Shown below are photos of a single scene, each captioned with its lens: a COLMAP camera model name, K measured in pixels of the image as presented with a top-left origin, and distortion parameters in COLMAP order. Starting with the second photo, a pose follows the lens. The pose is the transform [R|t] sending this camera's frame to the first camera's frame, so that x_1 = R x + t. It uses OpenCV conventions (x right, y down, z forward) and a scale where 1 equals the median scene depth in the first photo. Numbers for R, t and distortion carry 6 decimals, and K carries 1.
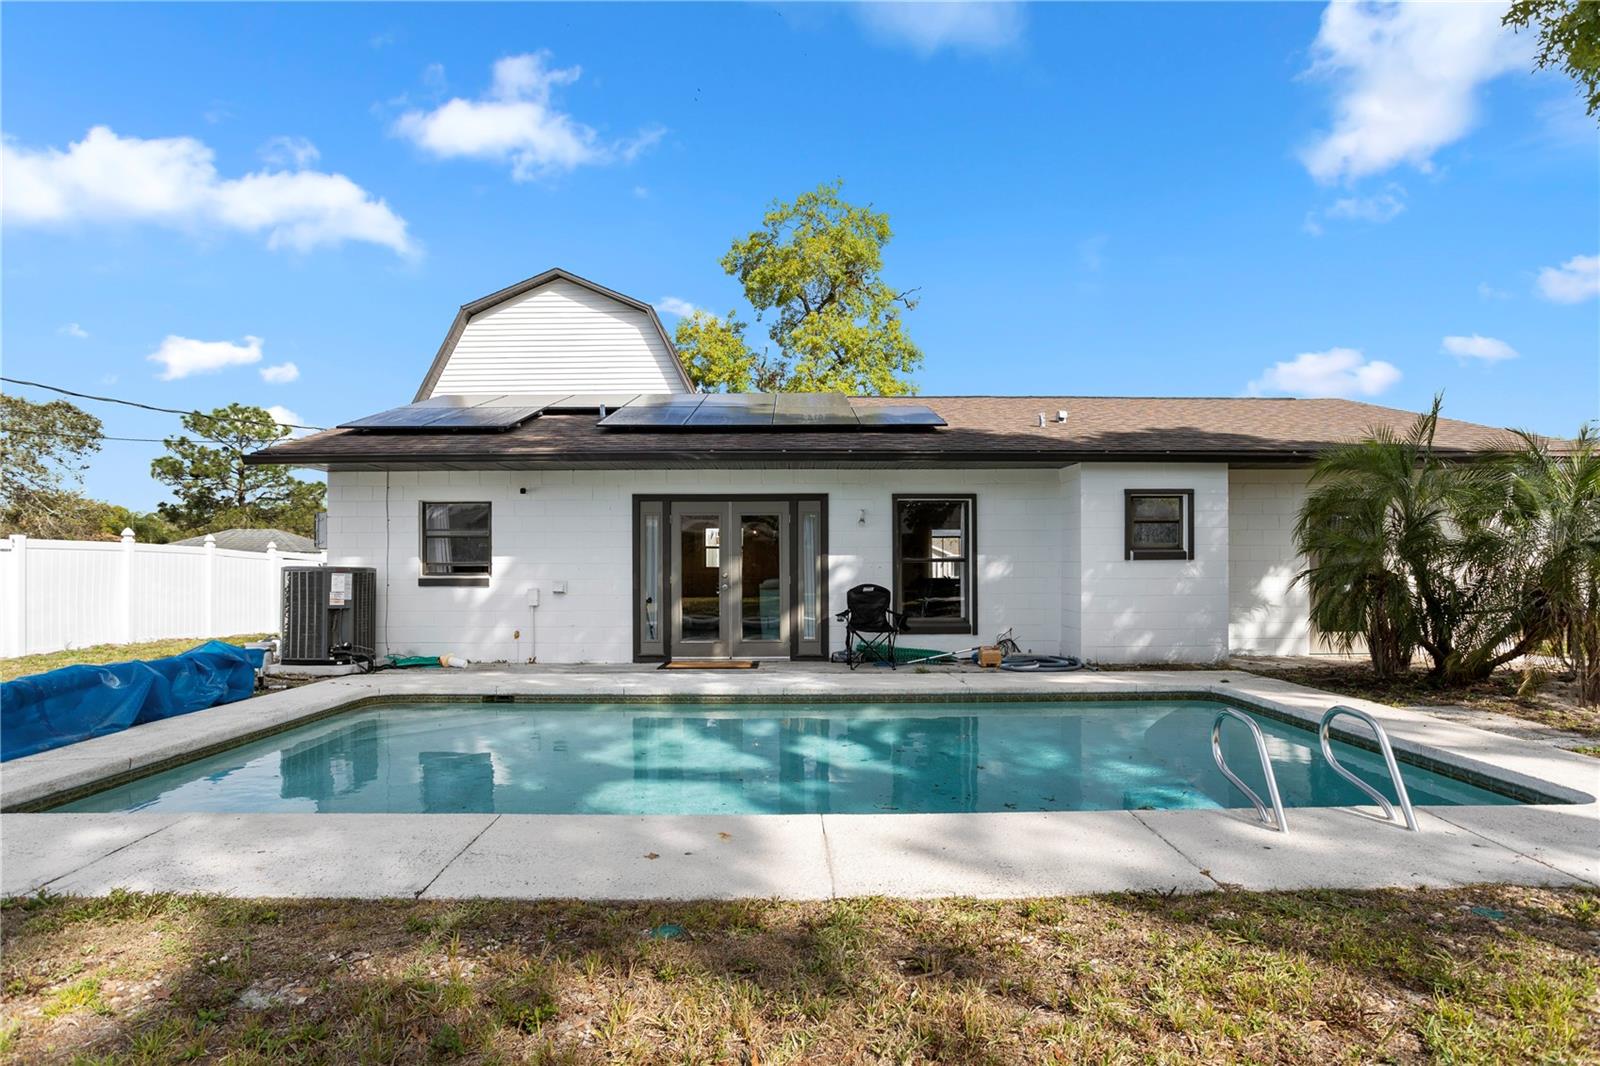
lens RADIAL K [[841.7, 0, 800.0], [0, 841.7, 533.0], [0, 0, 1]] dist [-0.016420, 0.000208]
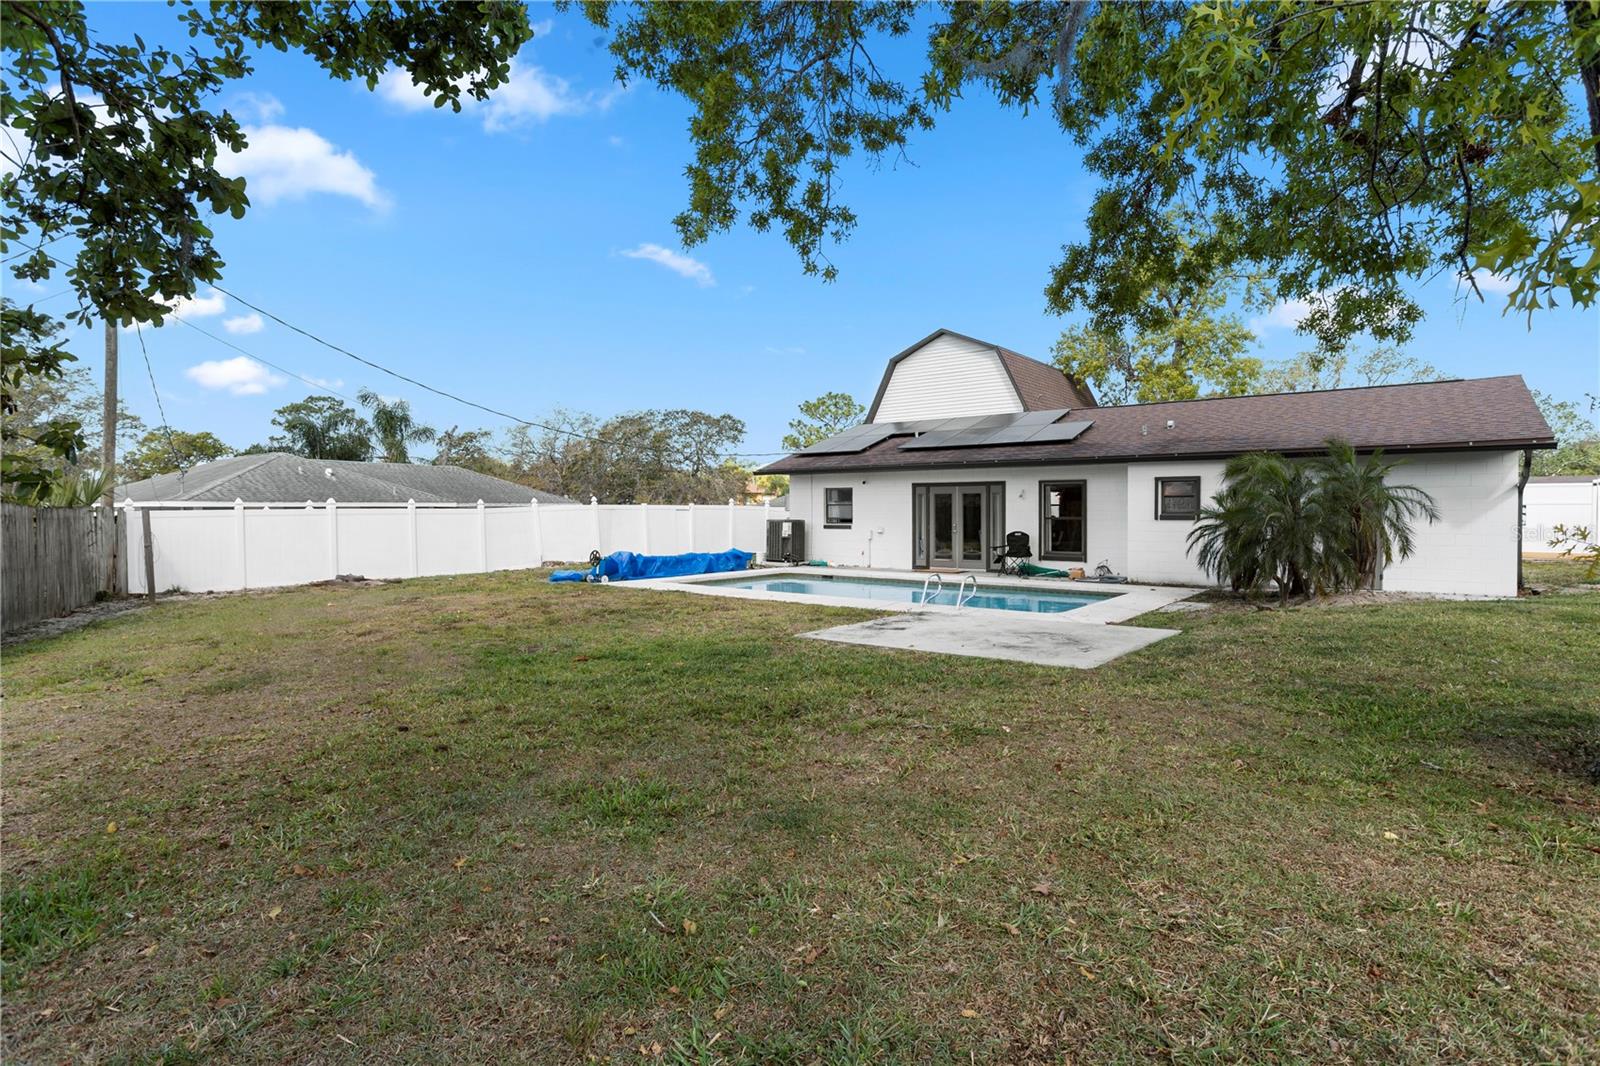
lens RADIAL K [[773.5, 0, 801.0], [0, 773.5, 516.6], [0, 0, 1]] dist [-0.050880, 0.034049]
pose [[0.791896, 0.006633, -0.610620, 0.694515], [0.025933, 0.998674, 0.044480, -0.054947], [0.610105, -0.051058, 0.790674, -0.581258]]
